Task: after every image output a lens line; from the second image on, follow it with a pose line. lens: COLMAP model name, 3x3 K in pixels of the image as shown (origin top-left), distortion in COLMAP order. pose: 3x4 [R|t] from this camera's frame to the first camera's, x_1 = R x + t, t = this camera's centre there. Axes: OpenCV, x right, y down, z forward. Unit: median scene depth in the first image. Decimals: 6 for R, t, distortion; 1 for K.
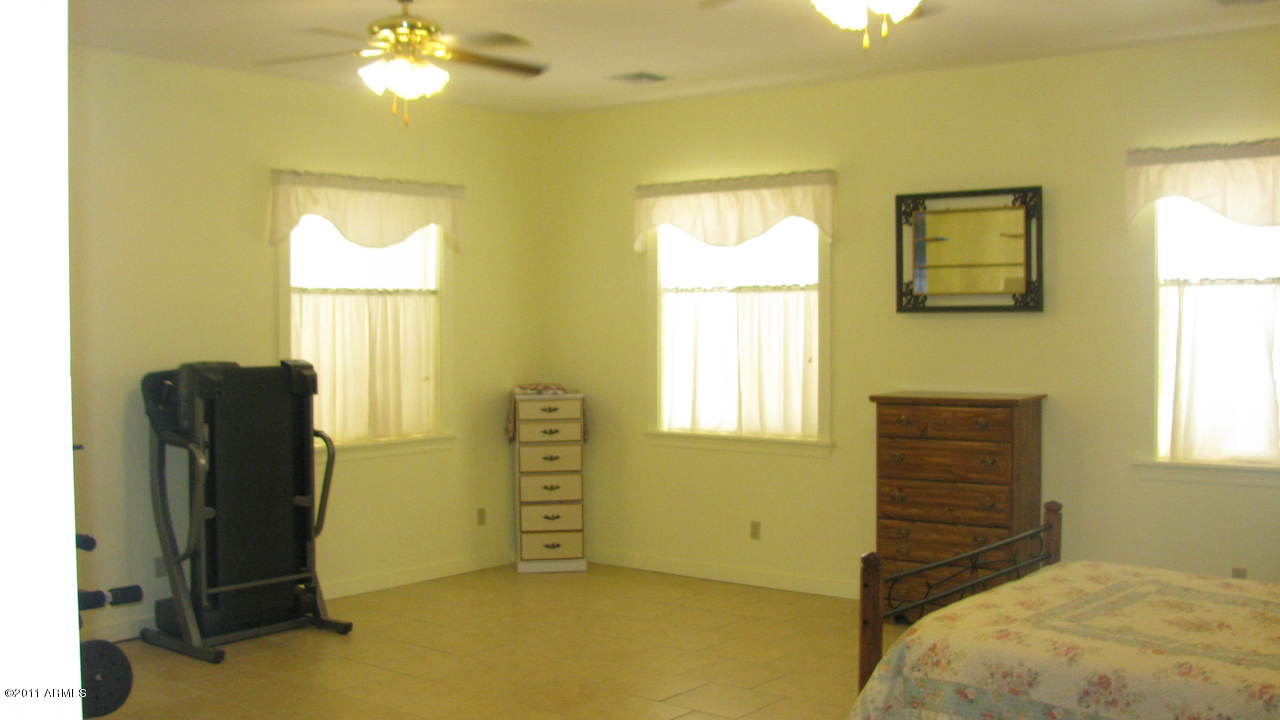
lens RADIAL K [[1339.4, 0, 647.6], [0, 1339.4, 359.3], [0, 0, 1]] dist [-0.160802, 0.000000]
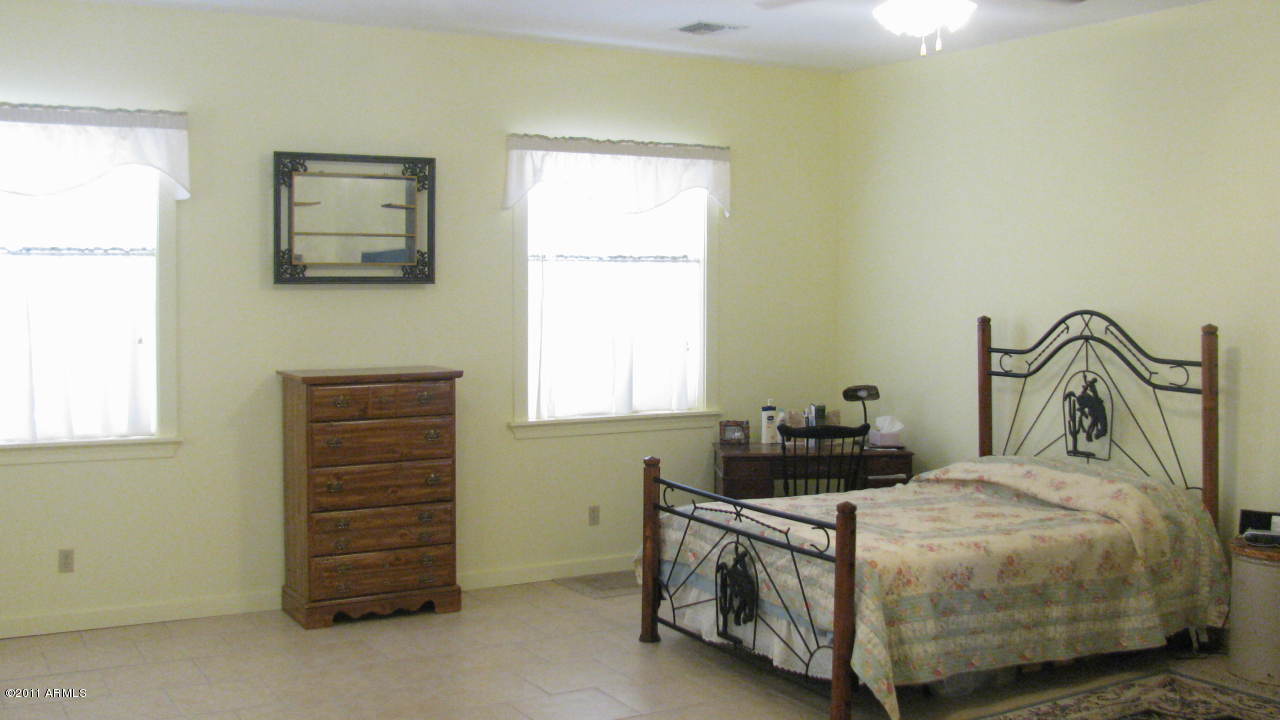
lens RADIAL K [[1339.4, 0, 646.0], [0, 1339.4, 357.8], [0, 0, 1]] dist [-0.160802, 0.000000]
pose [[0.350958, -0.040686, 0.935507, -0.591721], [0.023015, 0.999129, 0.034819, -0.011207], [-0.936108, 0.009311, 0.351589, 0.487316]]
